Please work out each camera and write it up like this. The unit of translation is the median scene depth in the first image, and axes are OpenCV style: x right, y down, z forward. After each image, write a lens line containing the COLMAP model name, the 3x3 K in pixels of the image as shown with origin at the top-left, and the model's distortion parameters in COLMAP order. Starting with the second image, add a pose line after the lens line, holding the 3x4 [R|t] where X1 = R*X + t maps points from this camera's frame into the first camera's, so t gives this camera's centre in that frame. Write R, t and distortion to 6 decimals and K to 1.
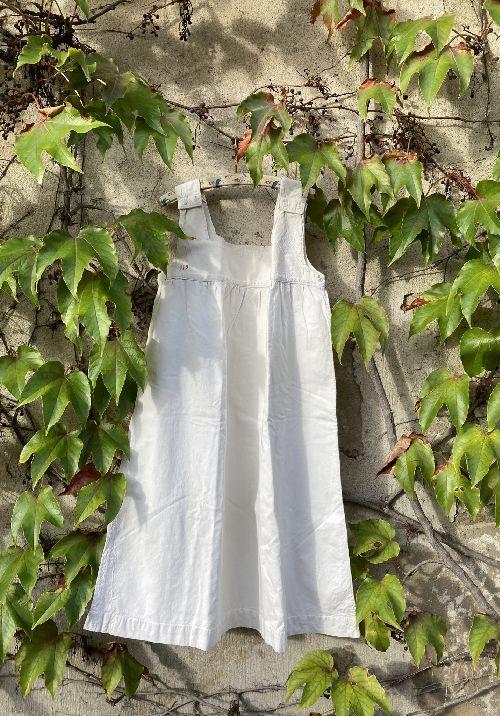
lens RADIAL K [[598.4, 0, 248.9], [0, 598.4, 372.5], [0, 0, 1]] dist [-0.007051, -0.002186]
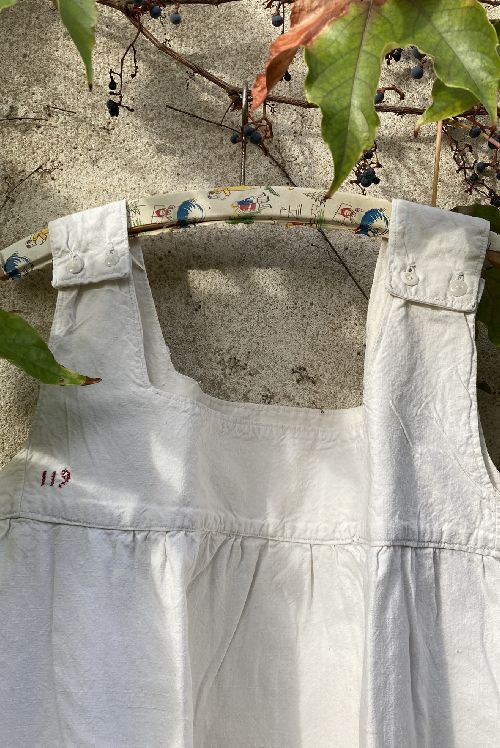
lens RADIAL K [[628.0, 0, 250.0], [0, 628.0, 374.0], [0, 0, 1]] dist [0.004203, -0.002232]
pose [[0.996753, 0.028451, 0.075328, -0.040077], [-0.011345, 0.975786, -0.218434, -0.161382], [-0.079719, 0.216870, 0.972940, 0.694281]]
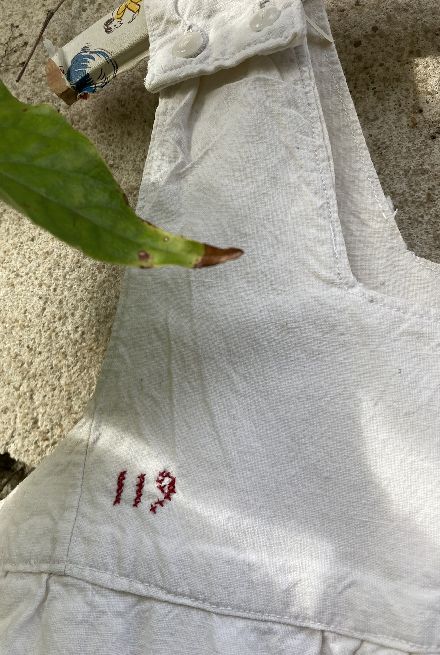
lens RADIAL K [[609.0, 0, 205.4], [0, 609.0, 326.6], [0, 0, 1]] dist [-0.000354, -0.011838]
pose [[0.975377, 0.026131, -0.218989, -0.068456], [-0.069428, 0.978852, -0.192430, -0.187125], [0.209329, 0.202895, 0.956564, 0.876105]]
